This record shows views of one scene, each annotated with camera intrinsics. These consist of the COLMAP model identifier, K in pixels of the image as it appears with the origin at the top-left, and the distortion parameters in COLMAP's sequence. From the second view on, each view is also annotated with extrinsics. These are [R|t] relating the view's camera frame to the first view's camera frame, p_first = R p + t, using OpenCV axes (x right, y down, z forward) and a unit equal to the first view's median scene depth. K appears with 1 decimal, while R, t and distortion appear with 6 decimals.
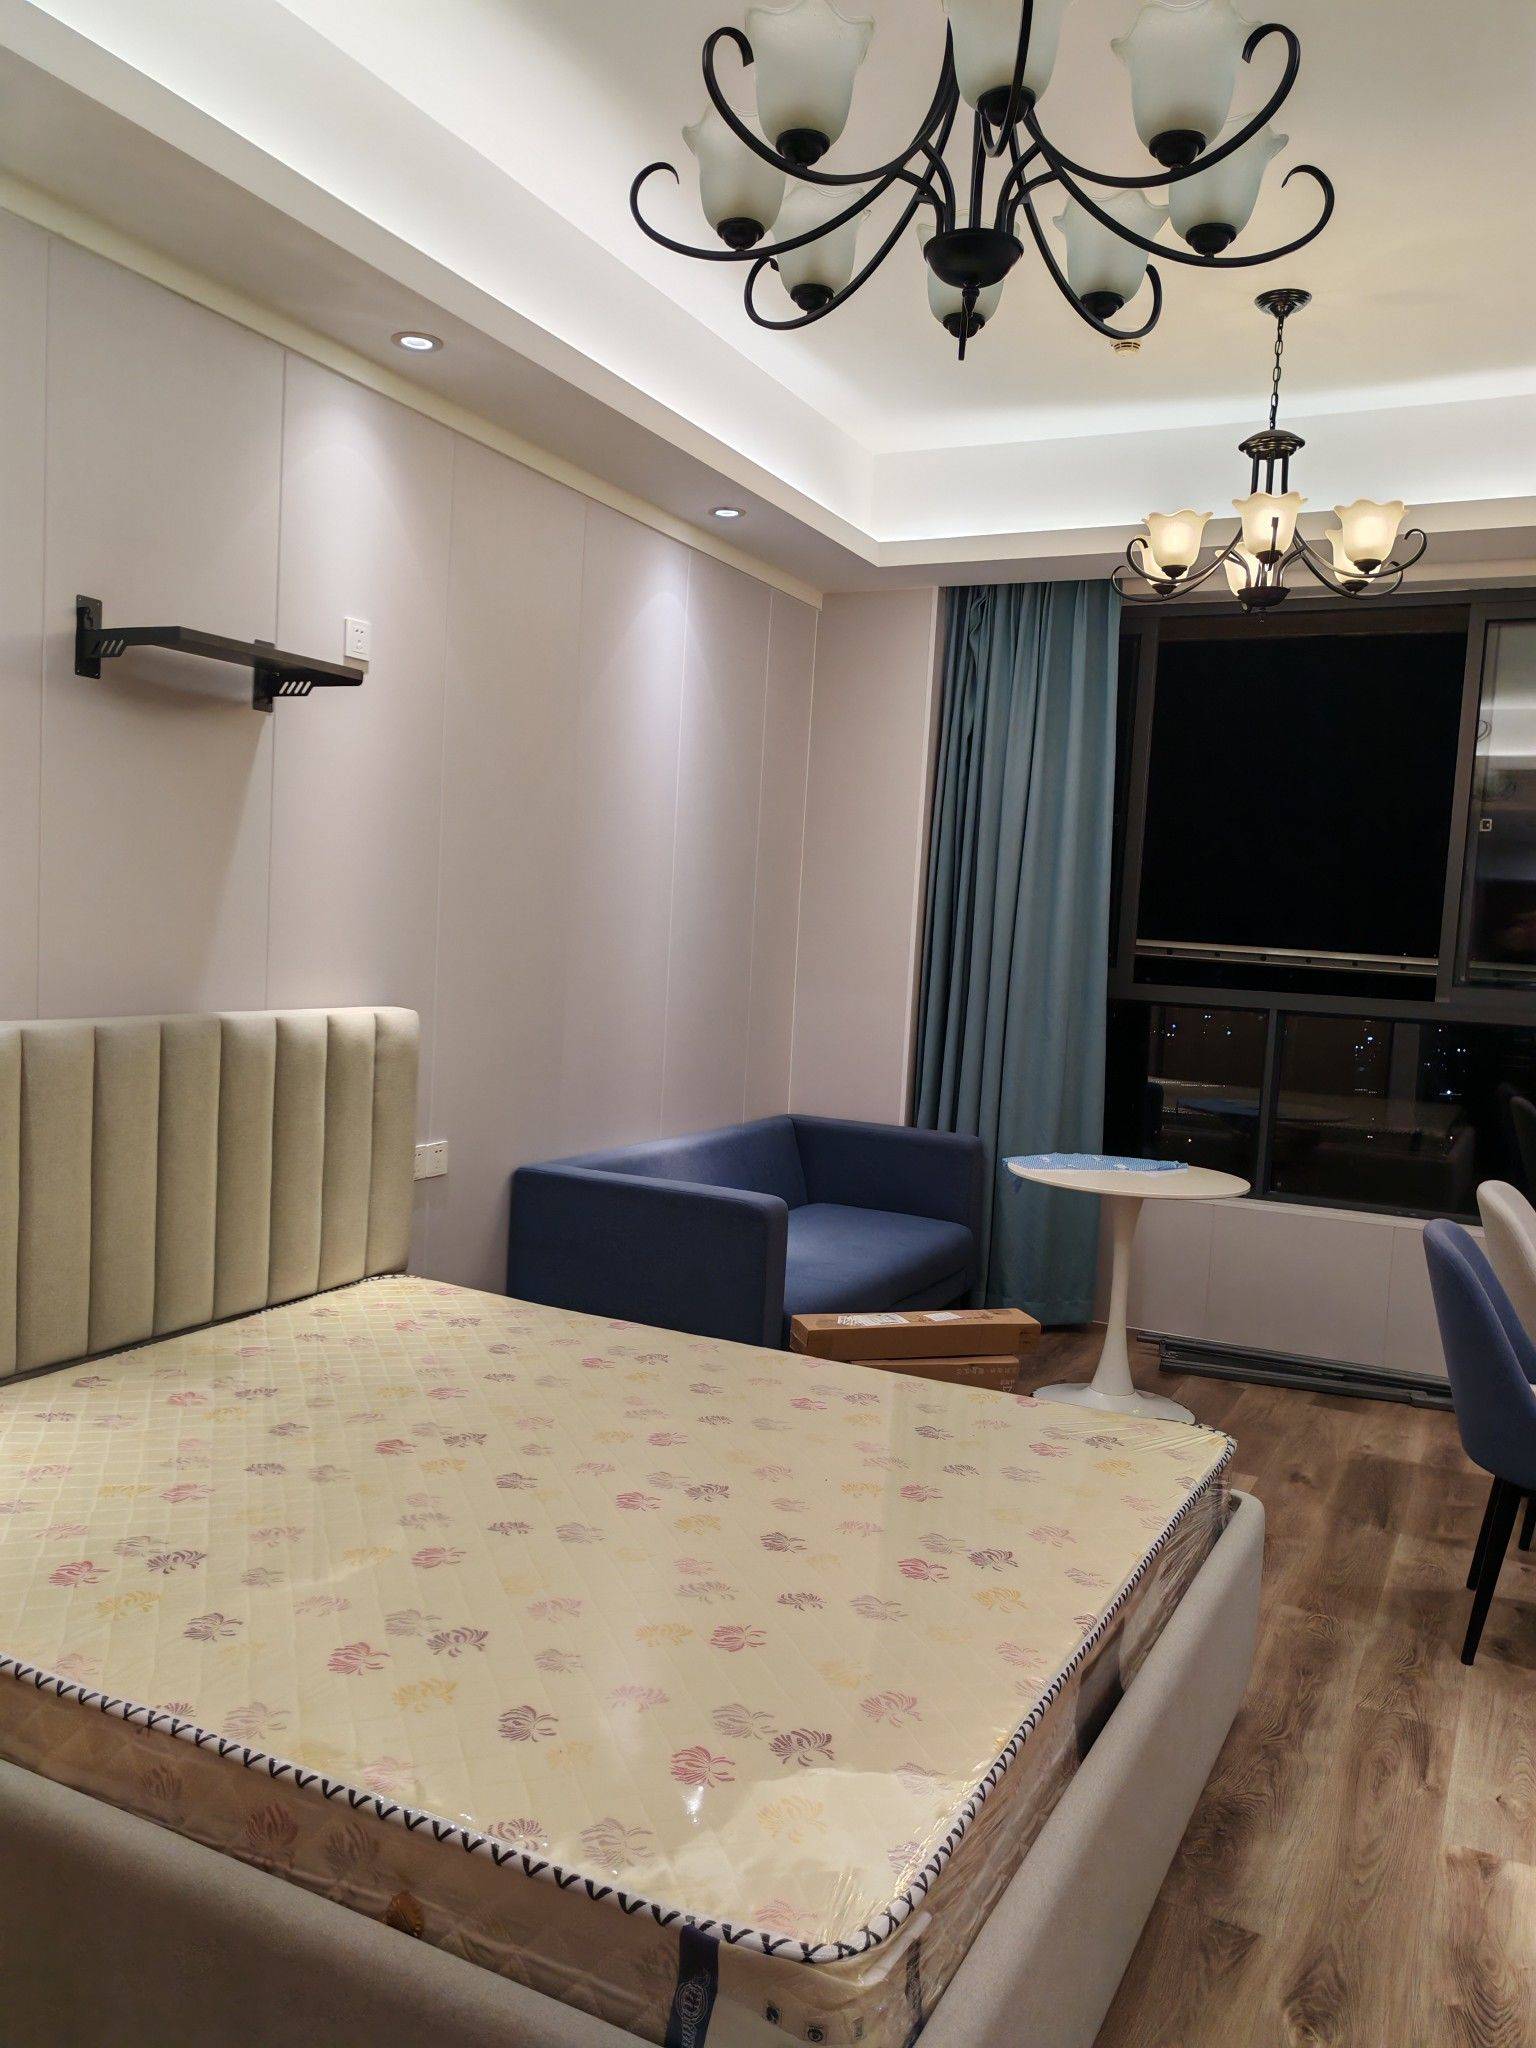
lens RADIAL K [[1545.5, 0, 769.2], [0, 1545.5, 1027.3], [0, 0, 1]] dist [0.001084, -0.016648]
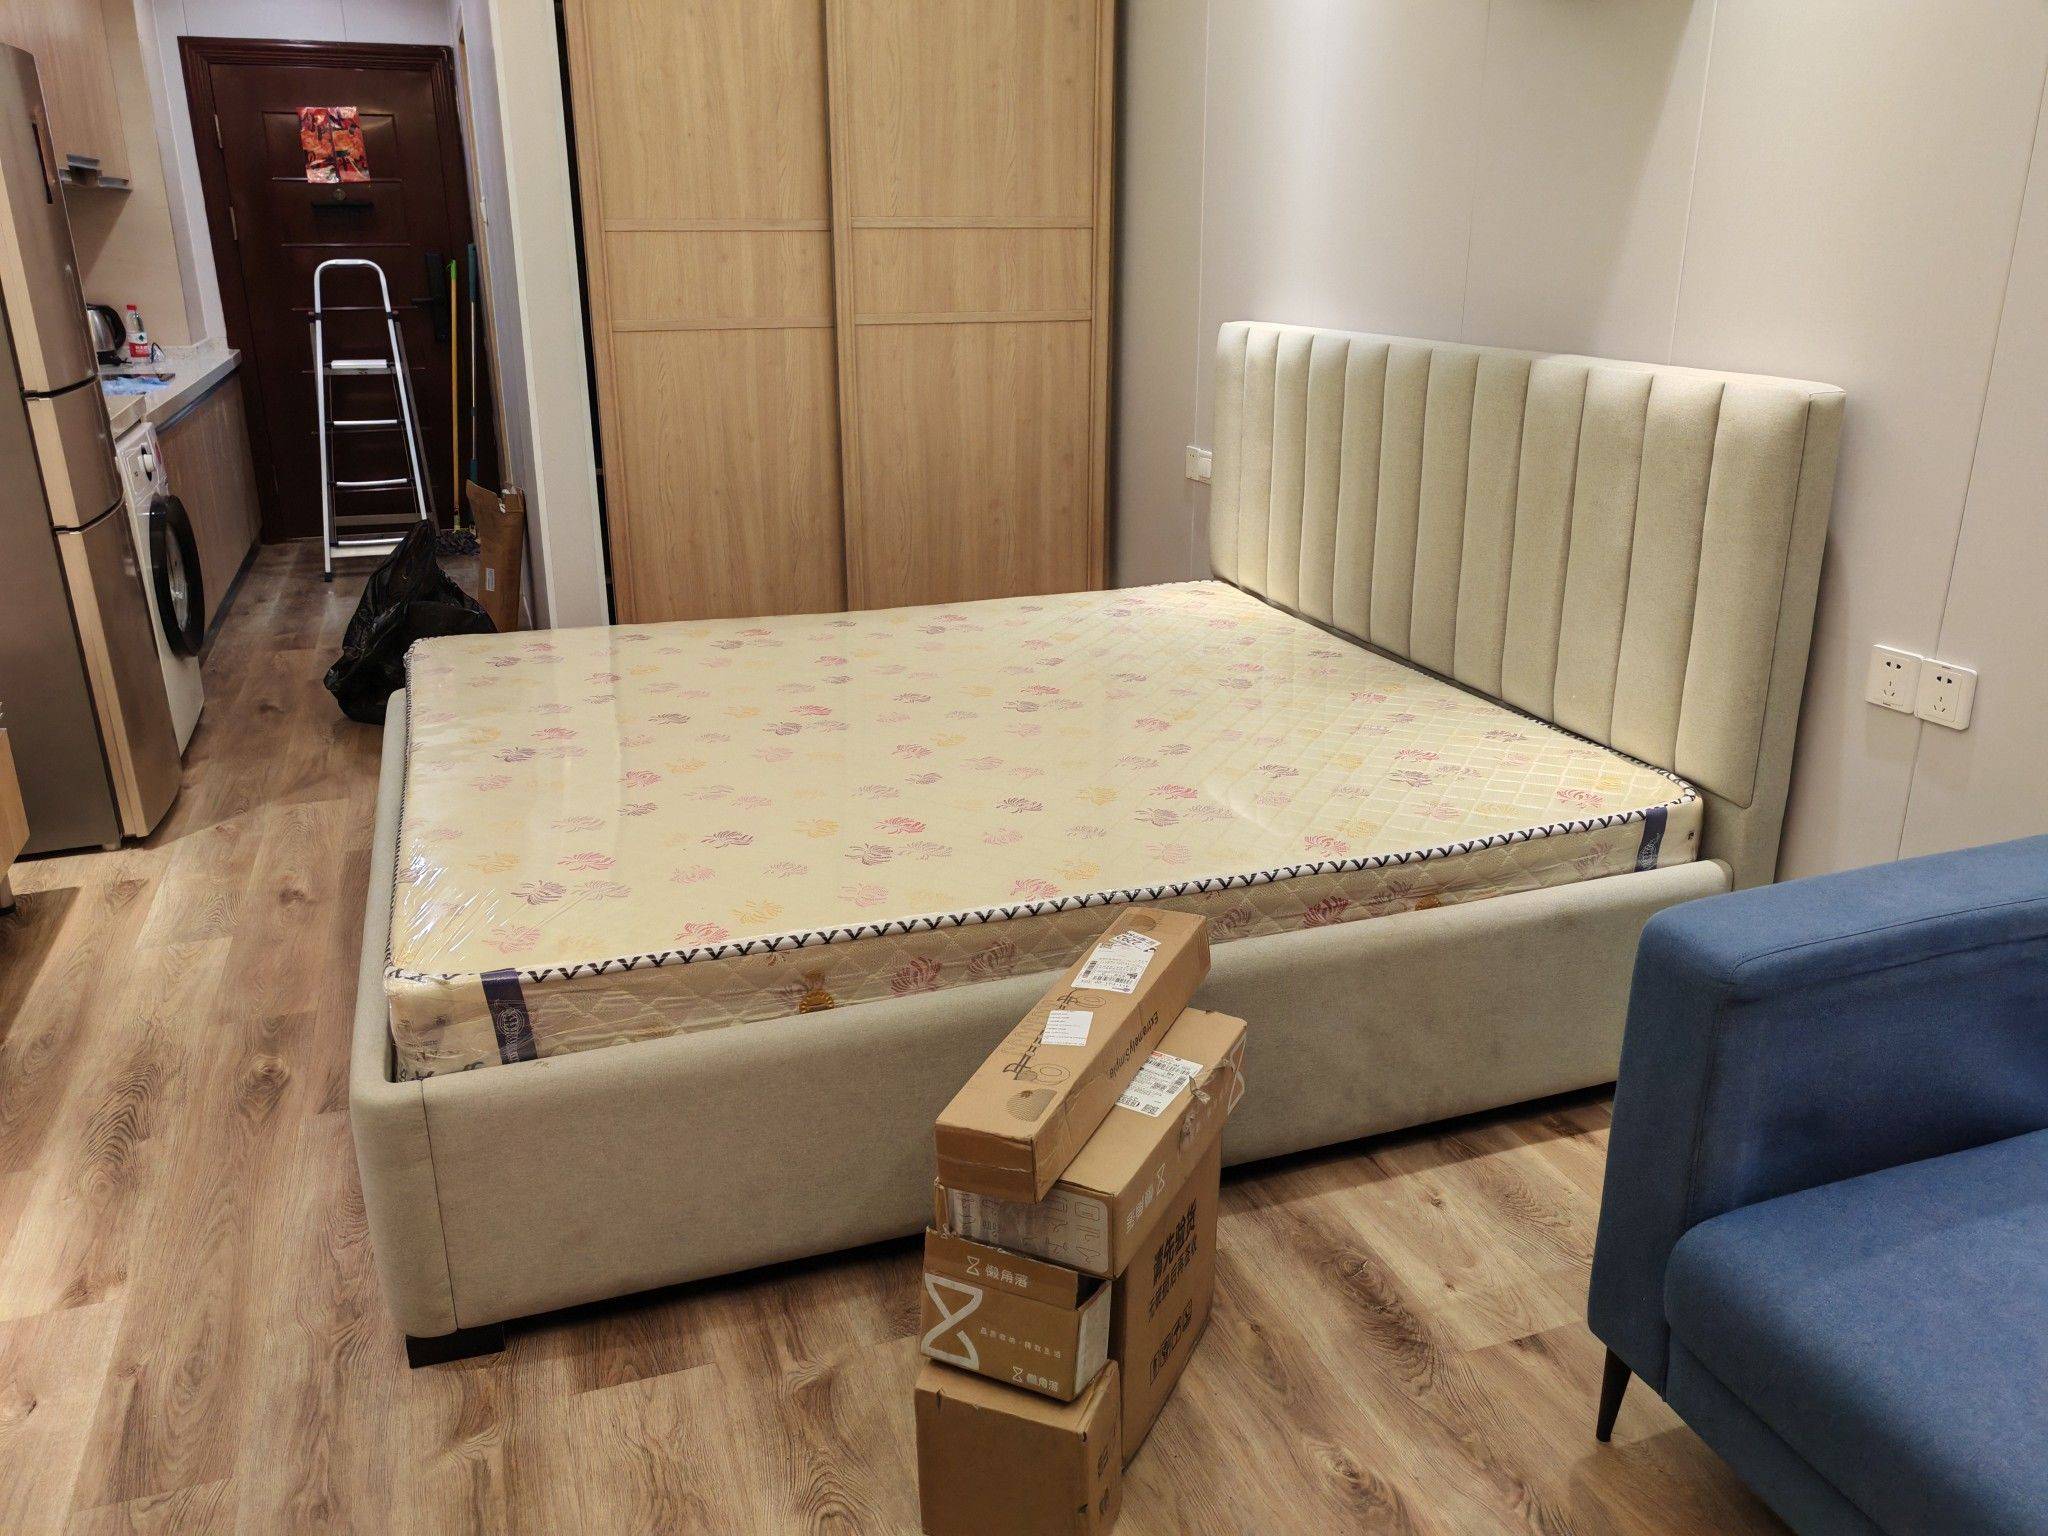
lens RADIAL K [[1545.5, 0, 1026.8], [0, 1545.5, 765.7], [0, 0, 1]] dist [0.001084, -0.016648]
pose [[-0.684525, 0.188617, -0.704166, 0.591208], [-0.082433, 0.939724, 0.331848, -0.067544], [0.724314, 0.285205, -0.627716, 1.671637]]
